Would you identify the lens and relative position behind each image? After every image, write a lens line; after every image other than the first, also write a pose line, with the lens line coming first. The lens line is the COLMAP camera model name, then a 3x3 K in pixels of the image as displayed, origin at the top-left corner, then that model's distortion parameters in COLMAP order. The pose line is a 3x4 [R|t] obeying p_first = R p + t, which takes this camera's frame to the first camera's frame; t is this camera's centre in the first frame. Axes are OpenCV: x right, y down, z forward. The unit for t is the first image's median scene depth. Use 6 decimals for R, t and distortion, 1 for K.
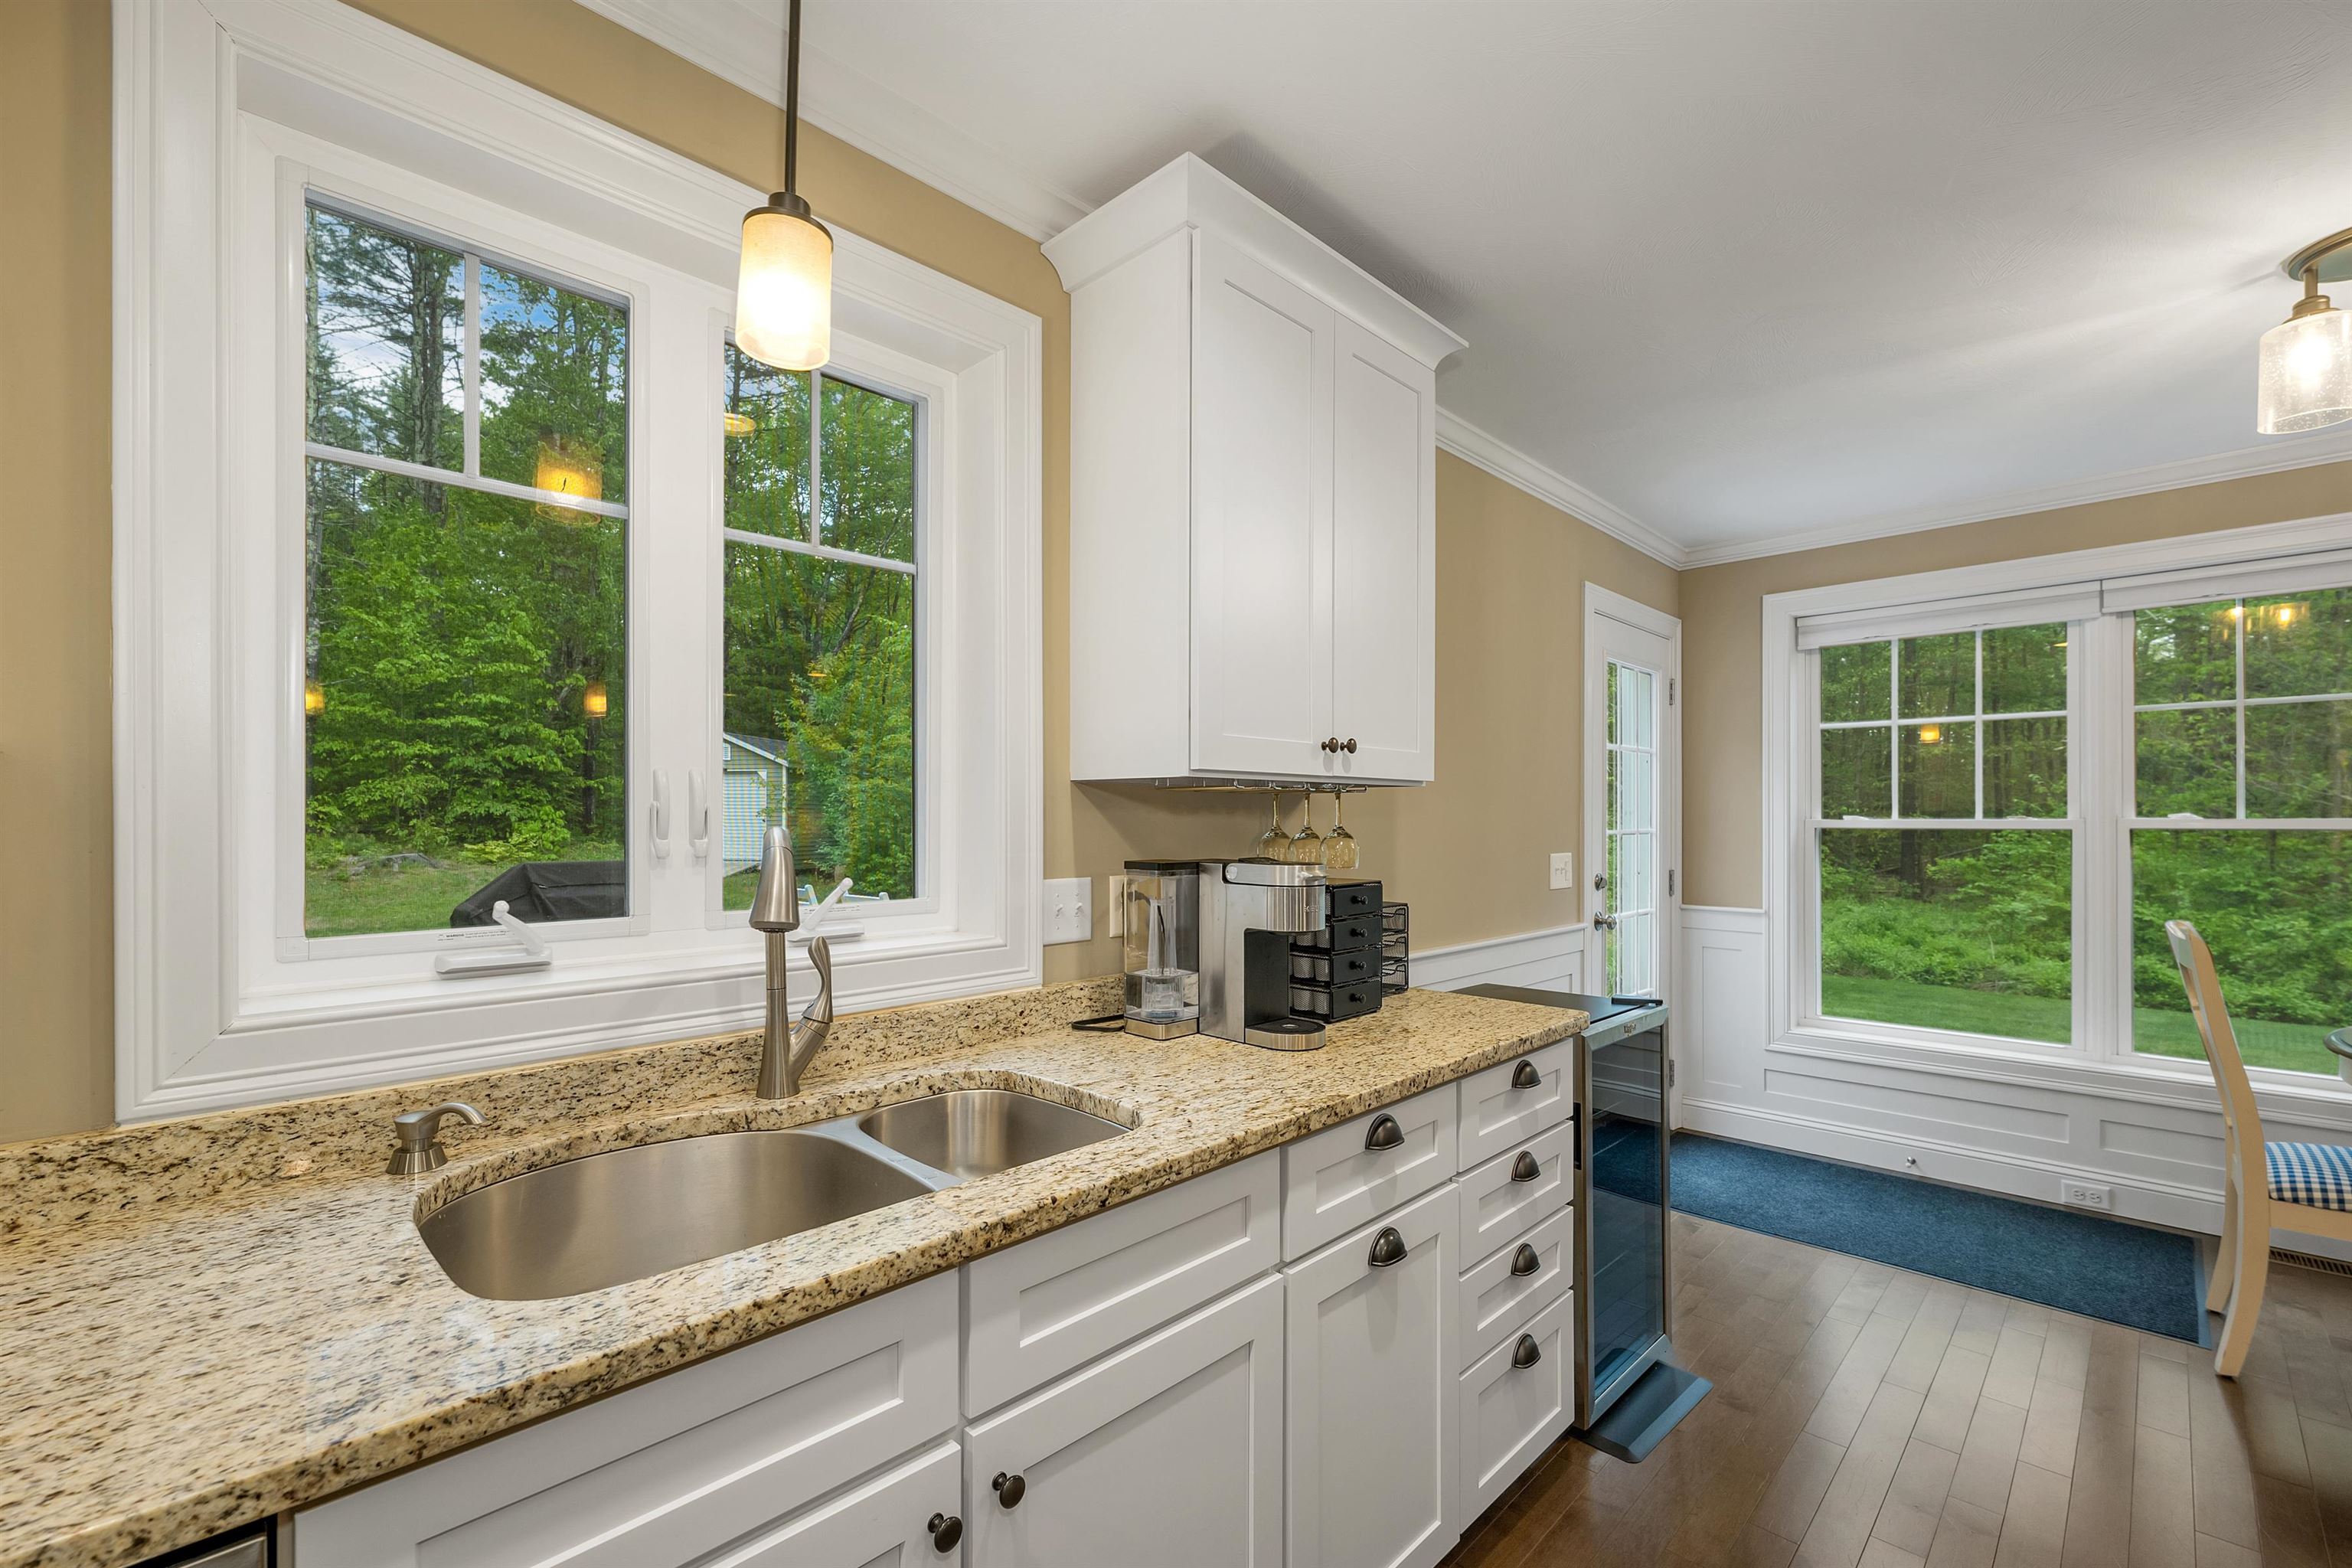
lens RADIAL K [[995.1, 0, 1168.0], [0, 995.1, 820.3], [0, 0, 1]] dist [0.002684, 0.000021]
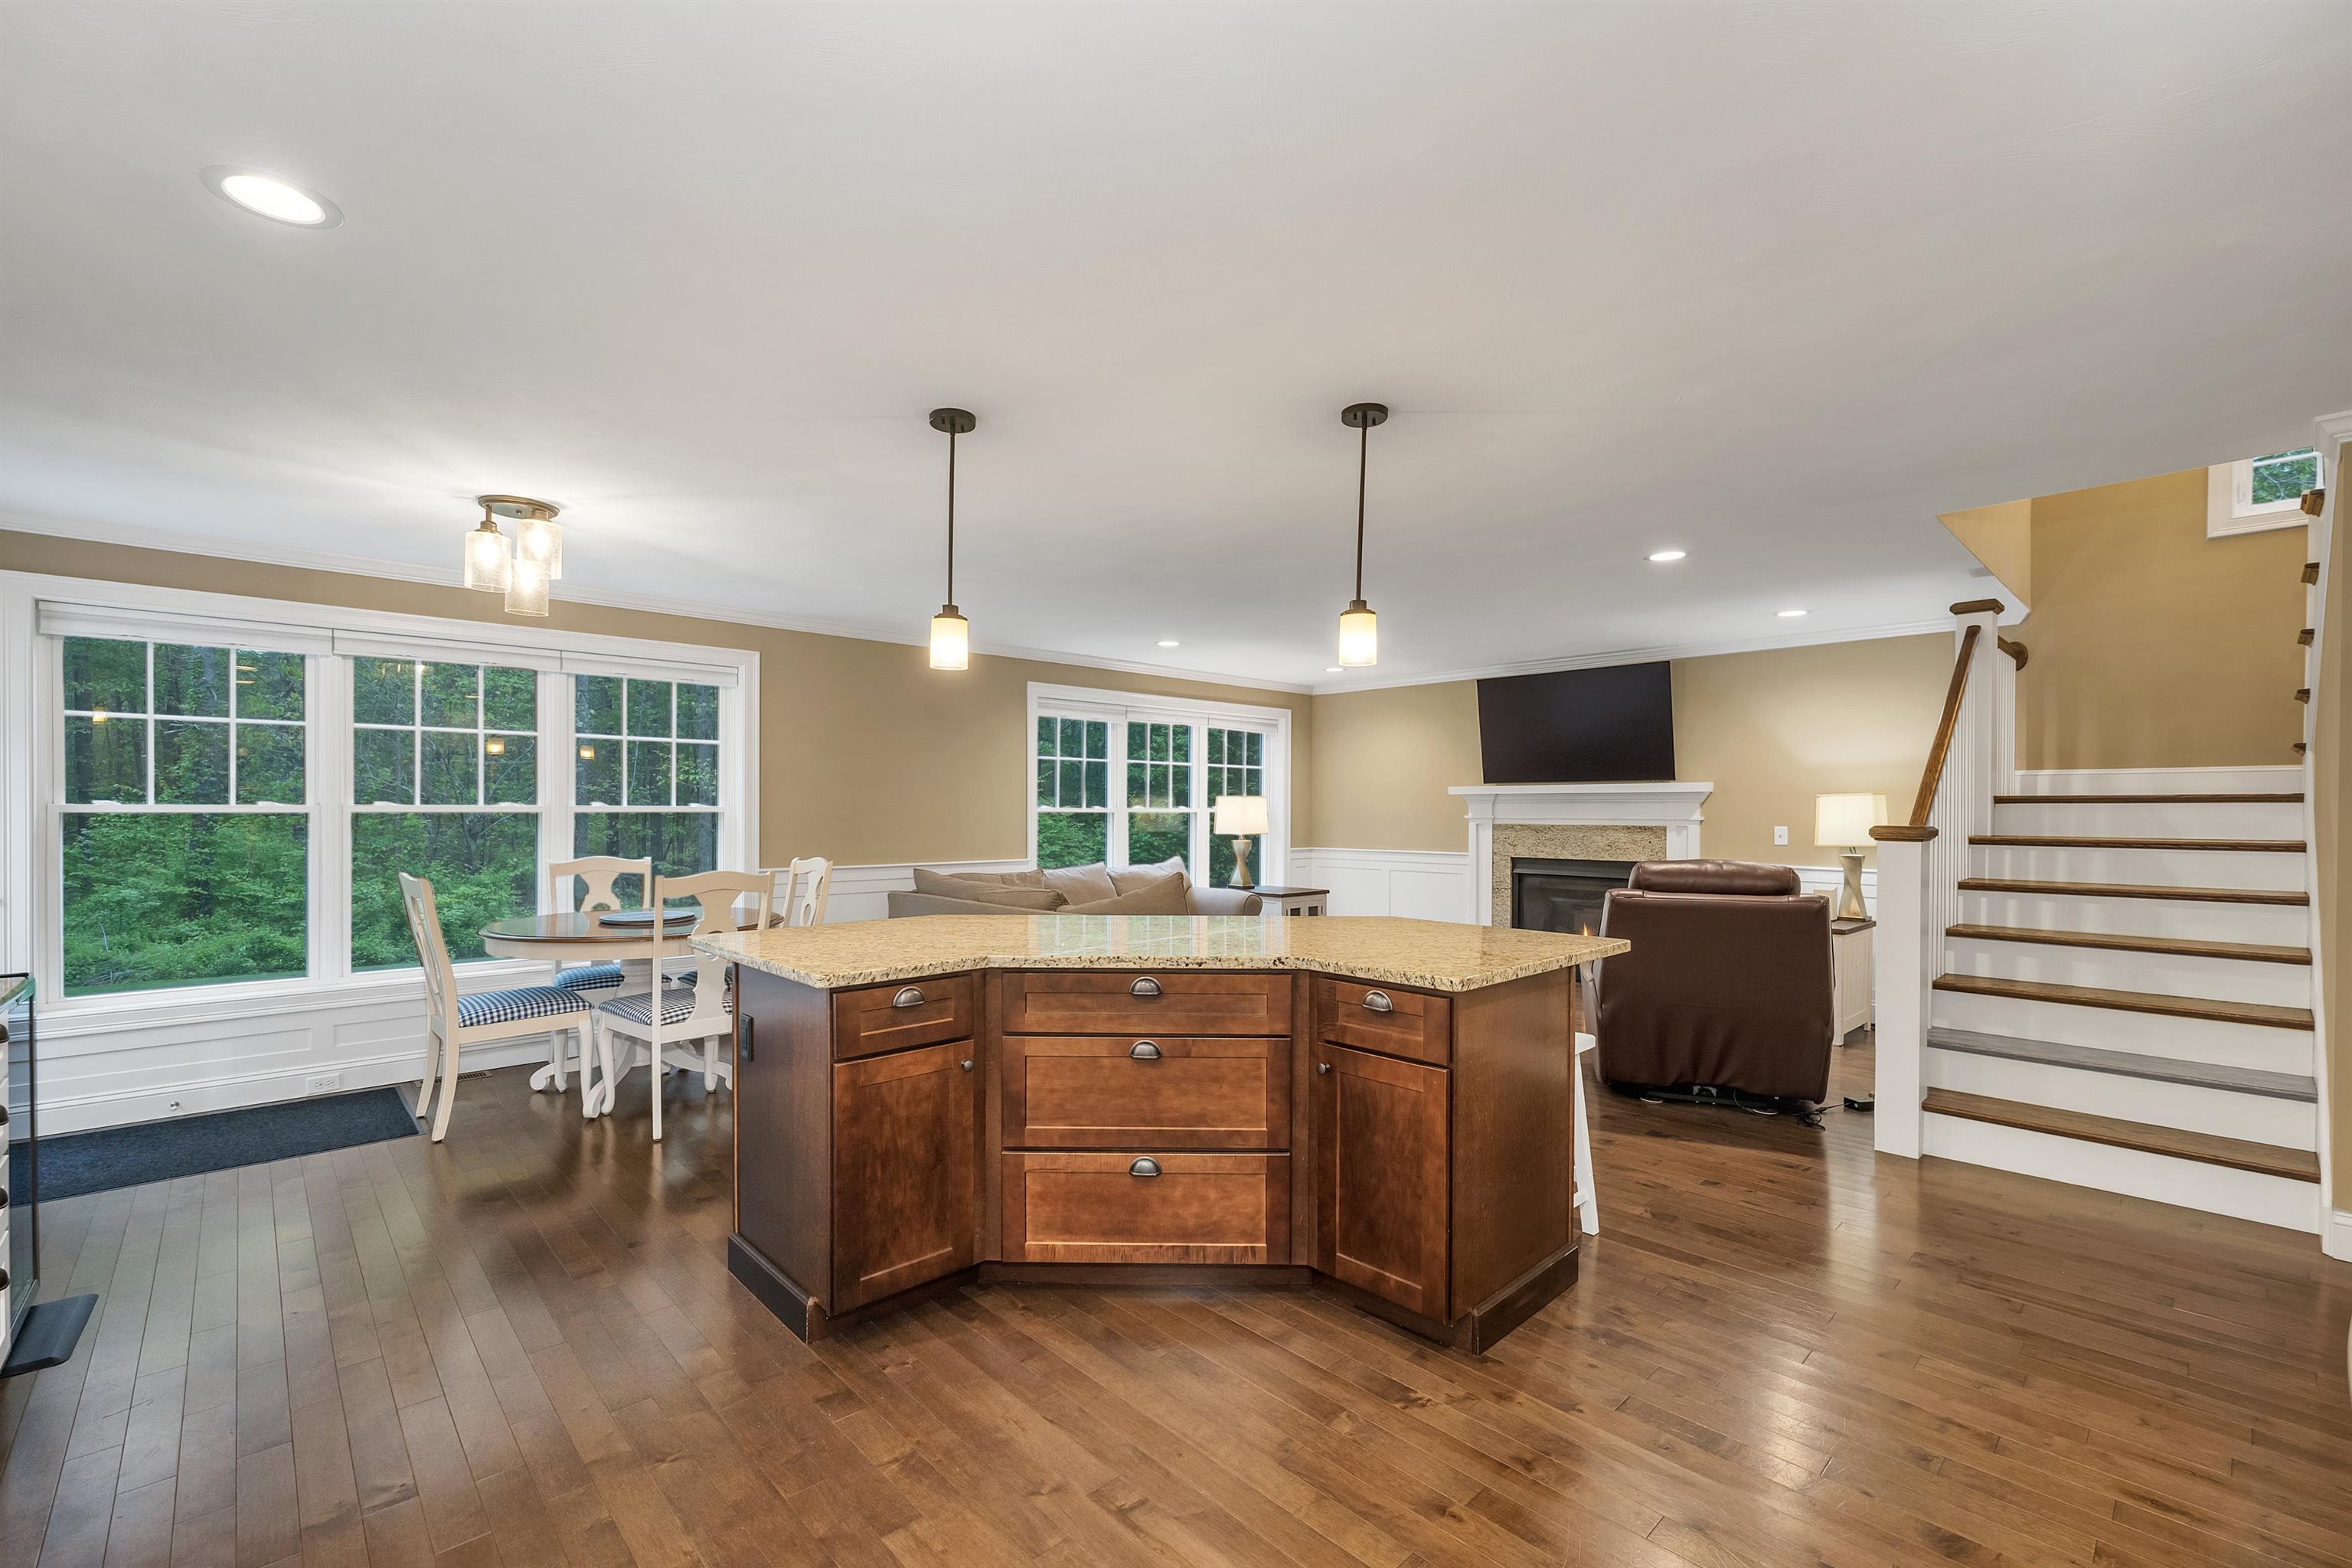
lens RADIAL K [[995.1, 0, 1171.7], [0, 995.1, 812.0], [0, 0, 1]] dist [0.002684, 0.000021]
pose [[0.031754, -0.003357, 0.999490, -0.363289], [-0.004375, 0.999984, 0.003498, -0.001780], [-0.999486, -0.004484, 0.031739, -0.174702]]
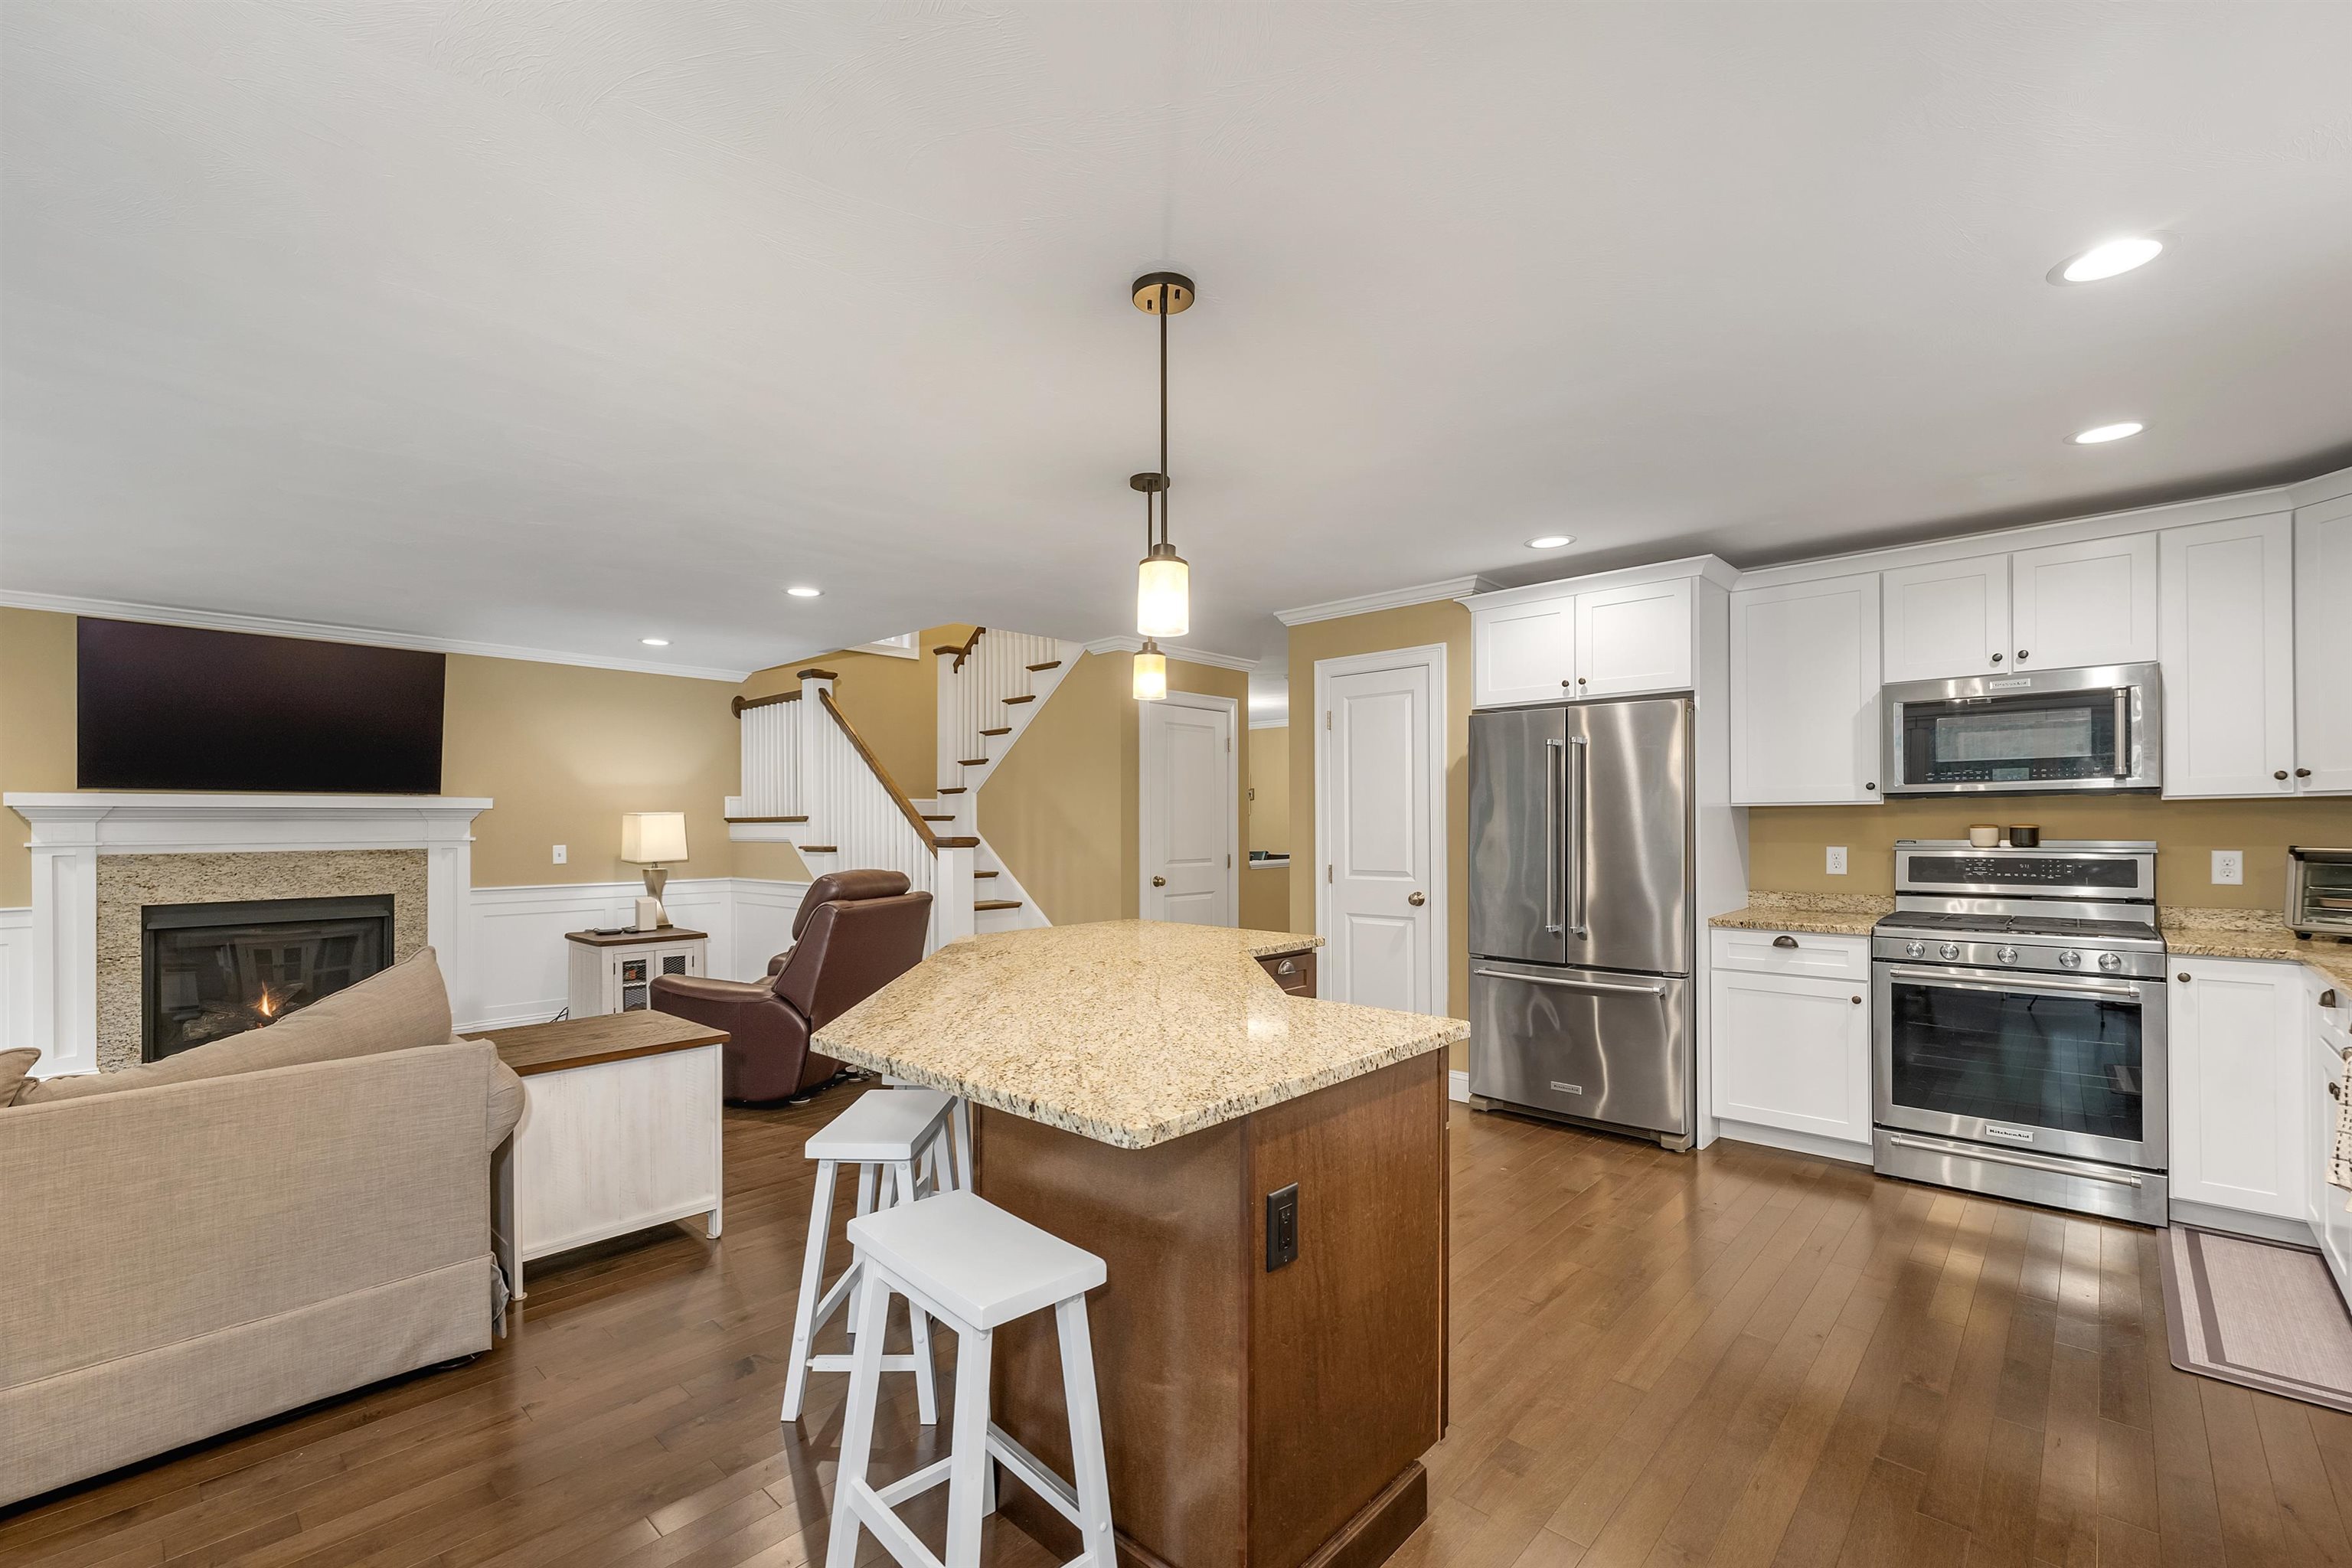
lens RADIAL K [[995.1, 0, 1180.8], [0, 995.1, 834.4], [0, 0, 1]] dist [0.002684, 0.000021]
pose [[-0.999366, 0.005818, -0.035122, 0.447246], [0.005614, 0.999967, 0.005899, 0.002552], [0.035155, 0.005698, -0.999366, 0.603956]]
